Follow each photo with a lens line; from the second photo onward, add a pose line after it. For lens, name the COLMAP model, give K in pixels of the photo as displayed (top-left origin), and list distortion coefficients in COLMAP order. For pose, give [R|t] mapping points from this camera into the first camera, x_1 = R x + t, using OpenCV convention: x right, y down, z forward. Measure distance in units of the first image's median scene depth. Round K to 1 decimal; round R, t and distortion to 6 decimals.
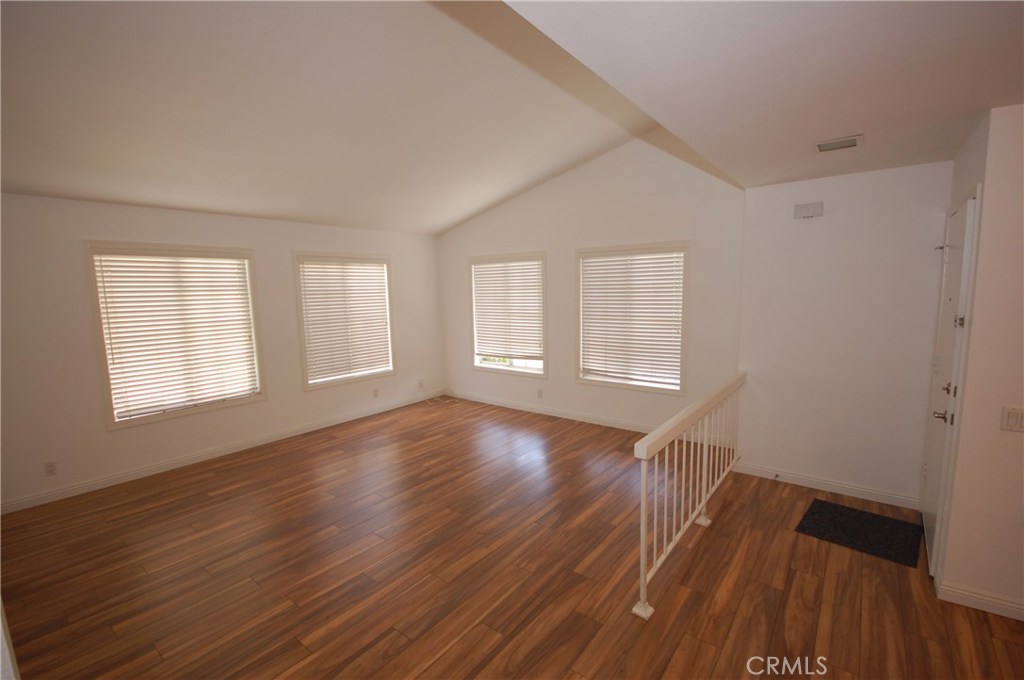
lens RADIAL K [[449.6, 0, 512.0], [0, 449.6, 340.0], [0, 0, 1]] dist [-0.002147, -0.000242]
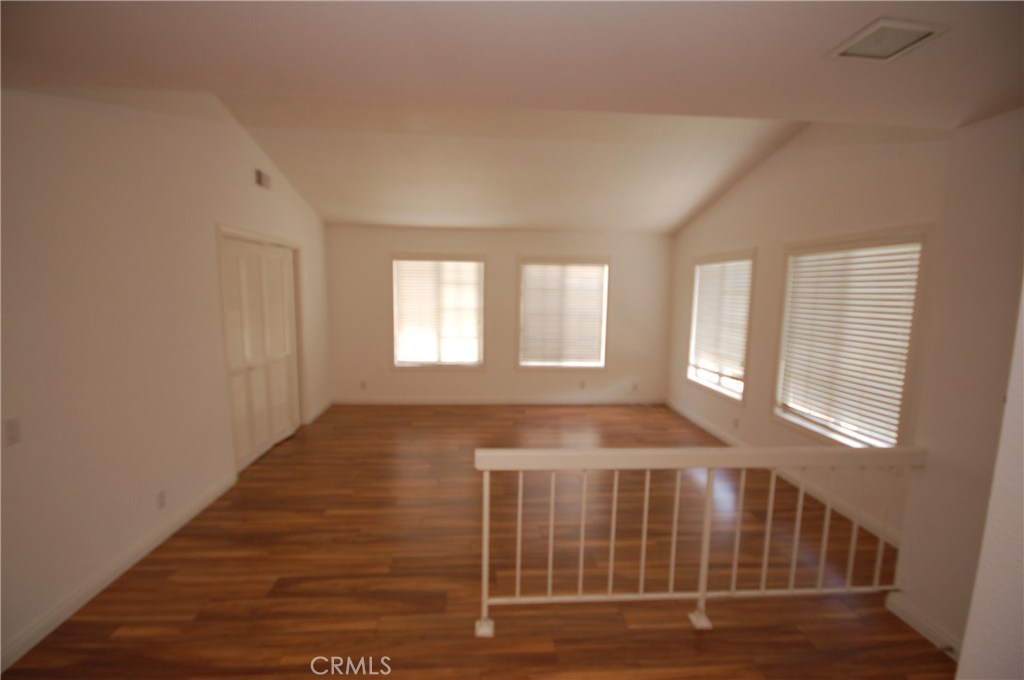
lens RADIAL K [[449.7, 0, 513.1], [0, 449.7, 348.1], [0, 0, 1]] dist [0.004046, -0.000338]
pose [[0.670153, 0.129529, -0.730833, 0.416738], [-0.116004, 0.990833, 0.069237, -0.028828], [0.733102, 0.038380, 0.679035, 0.159497]]
